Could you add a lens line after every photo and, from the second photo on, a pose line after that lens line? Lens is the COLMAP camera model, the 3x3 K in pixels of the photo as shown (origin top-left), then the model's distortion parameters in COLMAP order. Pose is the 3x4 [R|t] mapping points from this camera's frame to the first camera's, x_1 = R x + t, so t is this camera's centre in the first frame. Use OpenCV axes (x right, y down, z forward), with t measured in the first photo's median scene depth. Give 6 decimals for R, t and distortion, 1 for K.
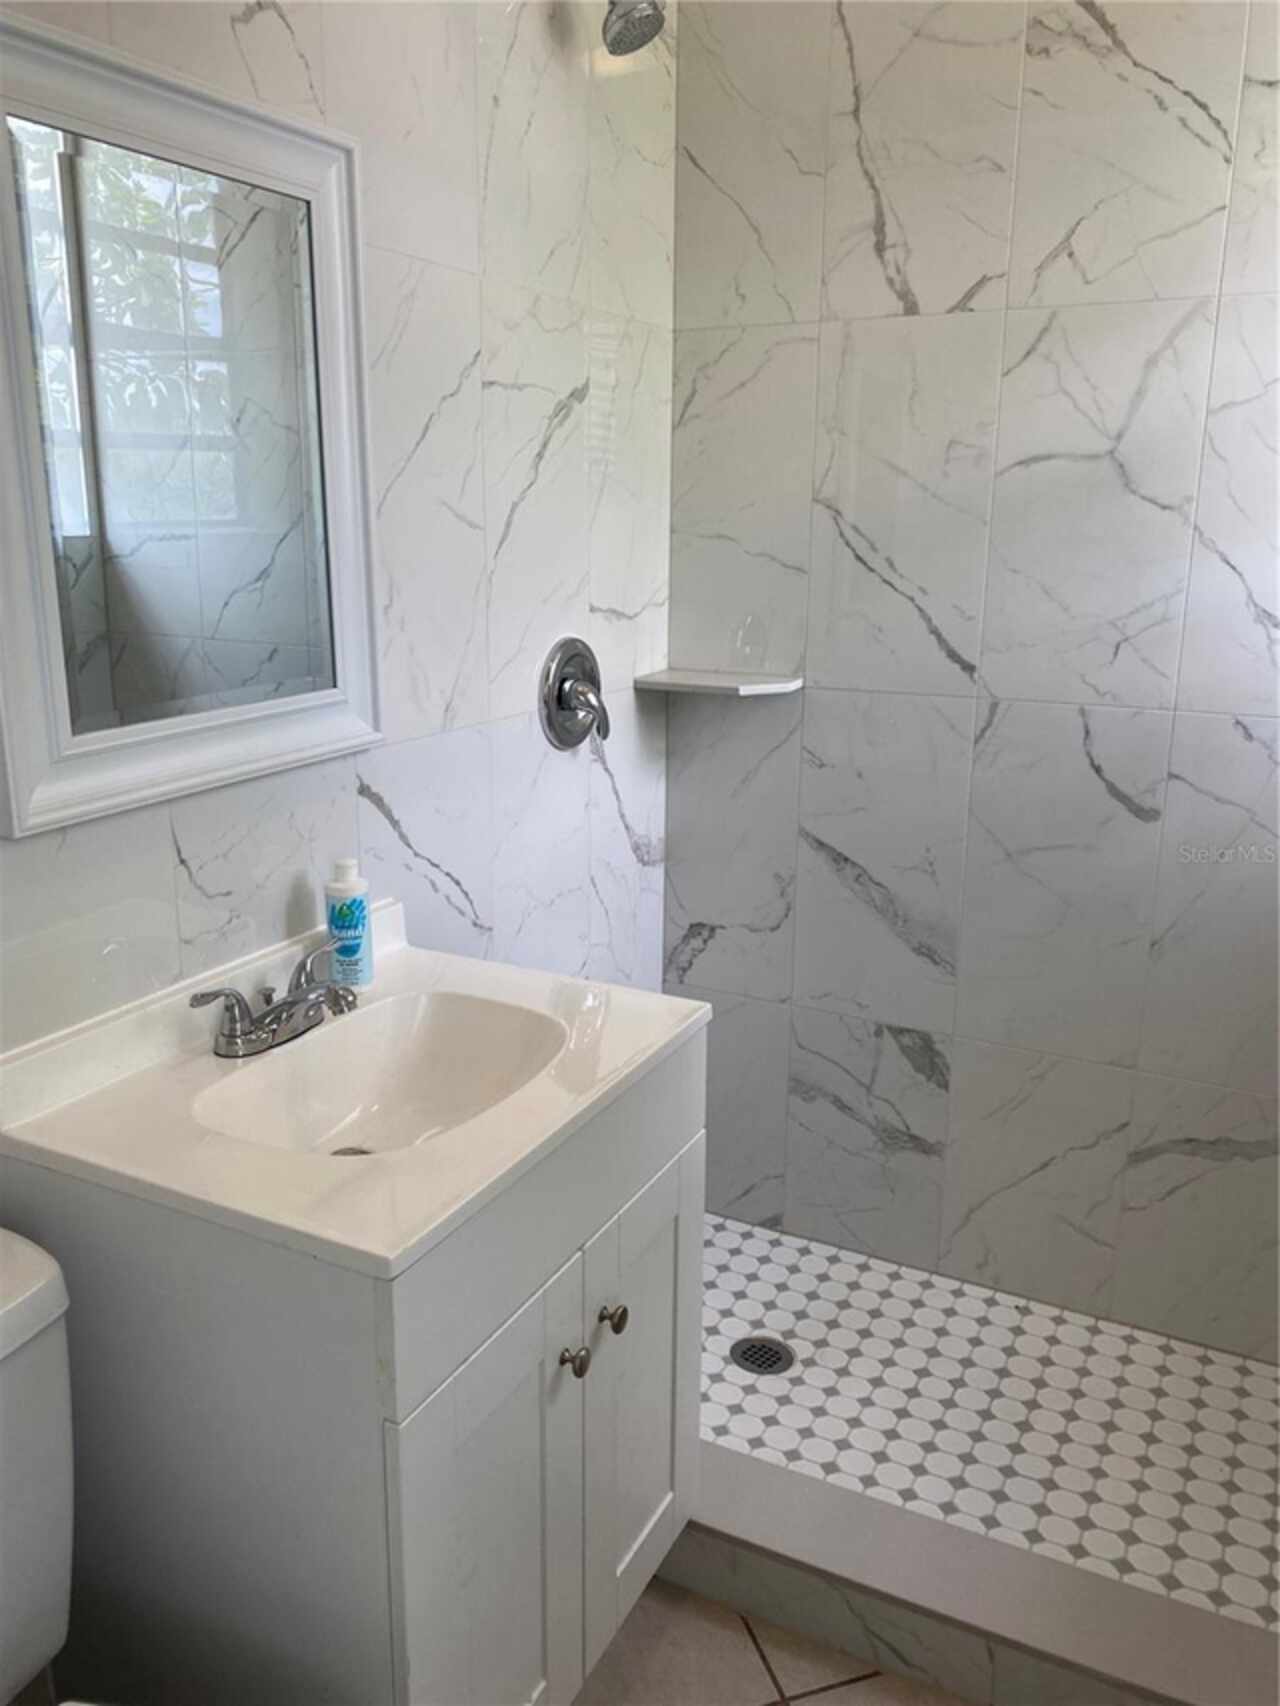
lens RADIAL K [[1291.0, 0, 640.6], [0, 1291.0, 851.7], [0, 0, 1]] dist [0.022441, -0.020457]
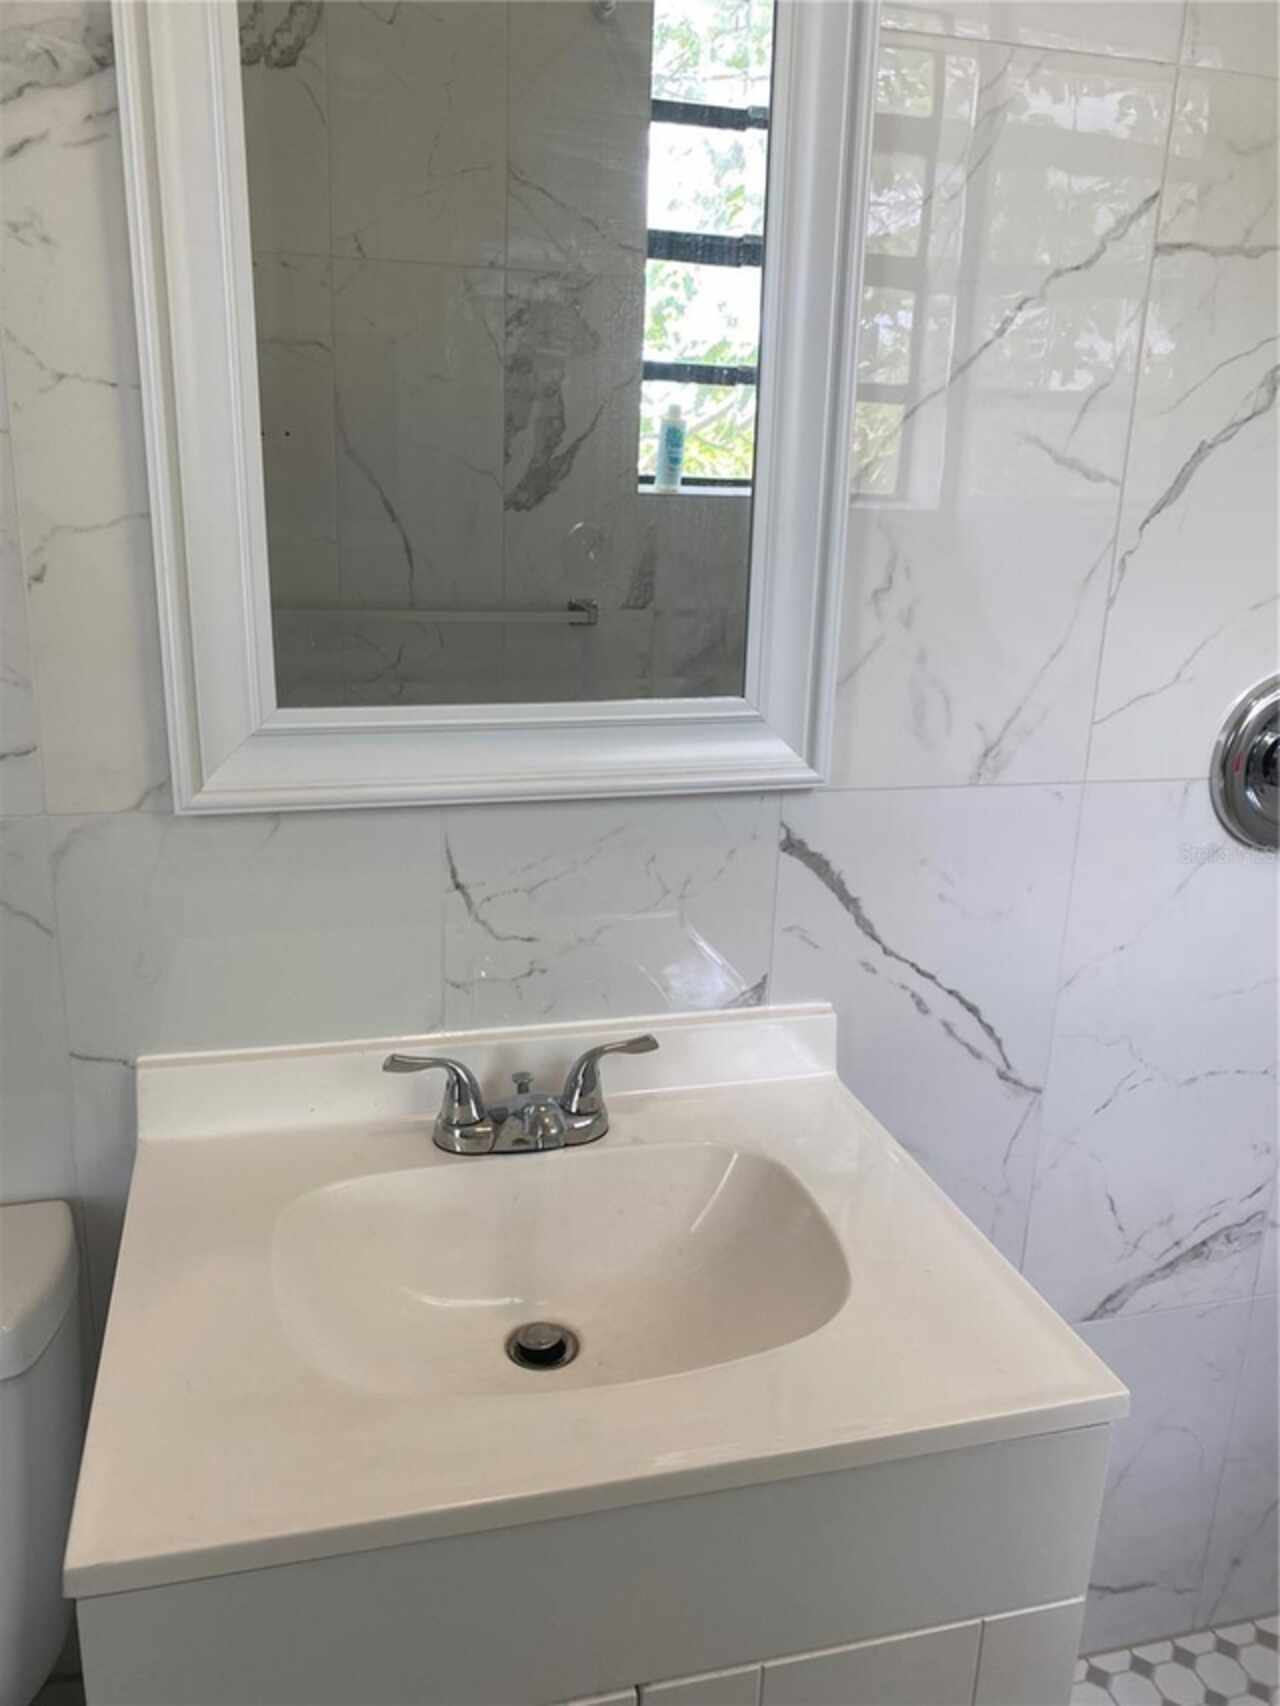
lens RADIAL K [[1333.4, 0, 637.1], [0, 1333.4, 835.8], [0, 0, 1]] dist [0.075878, -0.127997]
pose [[0.671843, 0.213586, -0.709230, 0.245381], [-0.214418, 0.972606, 0.089788, -0.100600], [0.708979, 0.091748, 0.699236, 0.431965]]
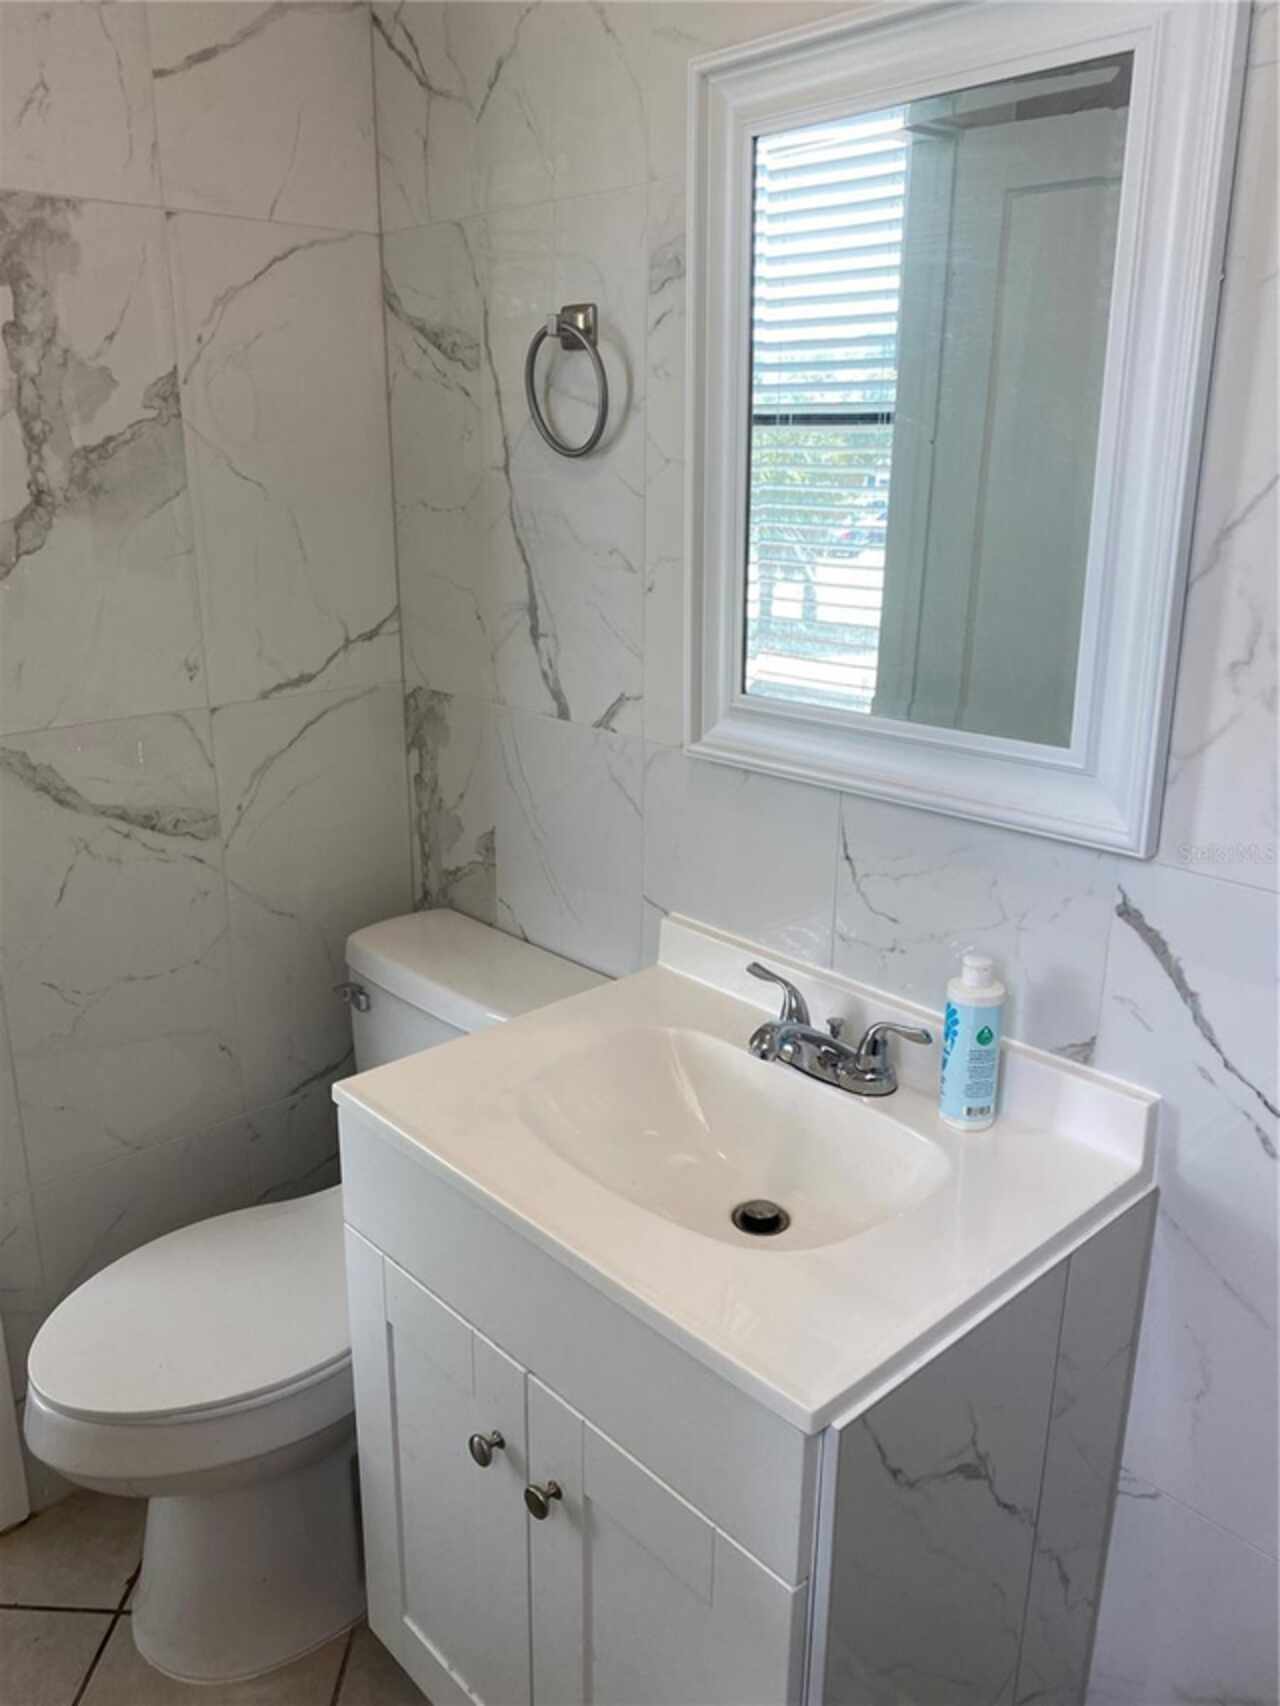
lens RADIAL K [[1254.5, 0, 571.9], [0, 1254.5, 821.0], [0, 0, 1]] dist [0.008369, -0.082550]
pose [[-0.363438, 0.254938, -0.896058, 0.473394], [-0.242155, 0.902917, 0.355107, -0.256080], [0.899596, 0.346045, -0.266420, 0.899051]]
